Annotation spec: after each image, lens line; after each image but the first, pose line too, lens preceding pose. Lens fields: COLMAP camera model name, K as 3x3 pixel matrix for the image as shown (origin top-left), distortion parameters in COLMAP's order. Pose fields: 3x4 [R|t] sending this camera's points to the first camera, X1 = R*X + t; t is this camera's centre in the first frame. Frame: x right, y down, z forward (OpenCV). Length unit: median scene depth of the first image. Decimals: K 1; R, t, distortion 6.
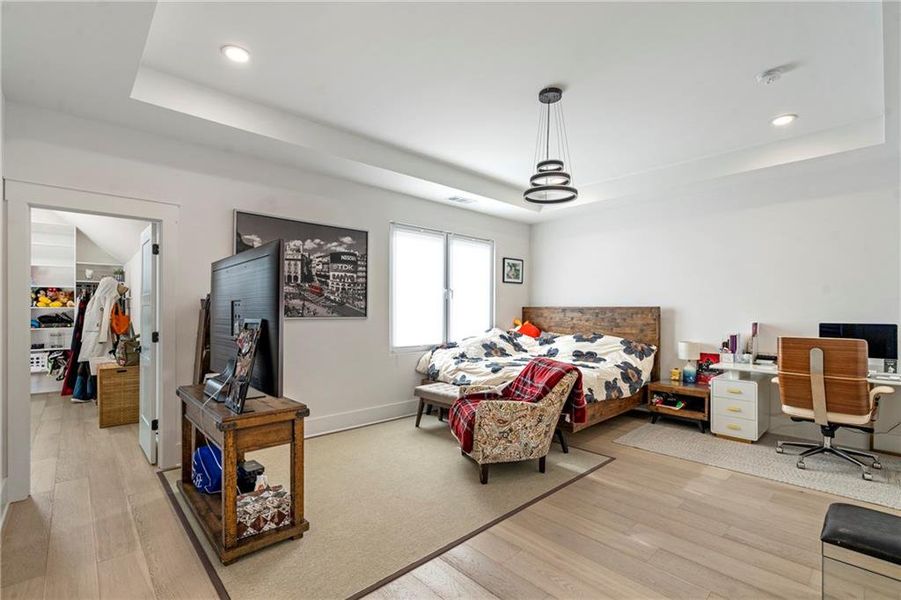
lens RADIAL K [[401.4, 0, 450.1], [0, 401.4, 309.0], [0, 0, 1]] dist [-0.000205, 0.000103]
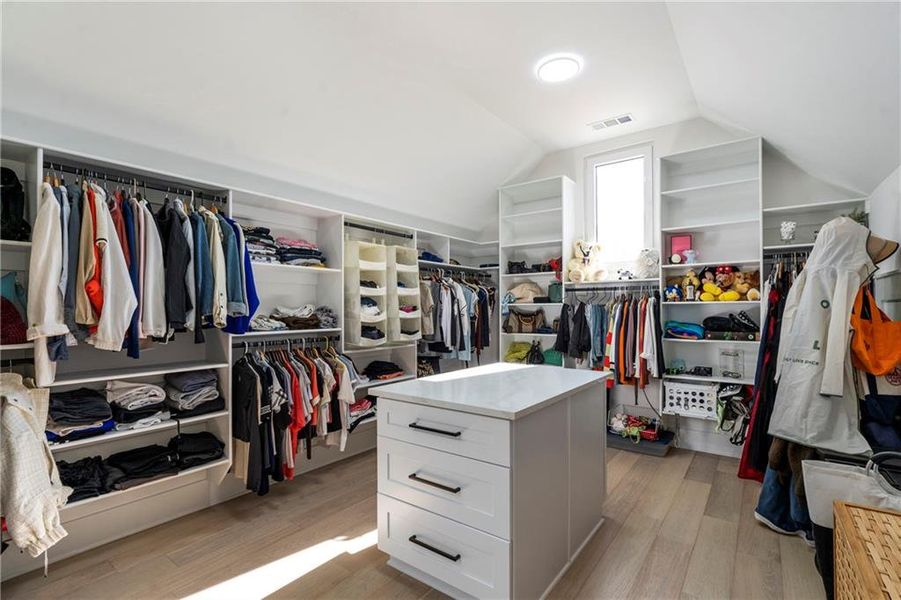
lens RADIAL K [[421.9, 0, 453.0], [0, 421.9, 304.5], [0, 0, 1]] dist [-0.009100, 0.000052]
pose [[0.182778, -0.008590, -0.983117, -0.506718], [0.001846, 0.999963, -0.008395, 0.003265], [0.983152, -0.000280, 0.182787, 0.543529]]
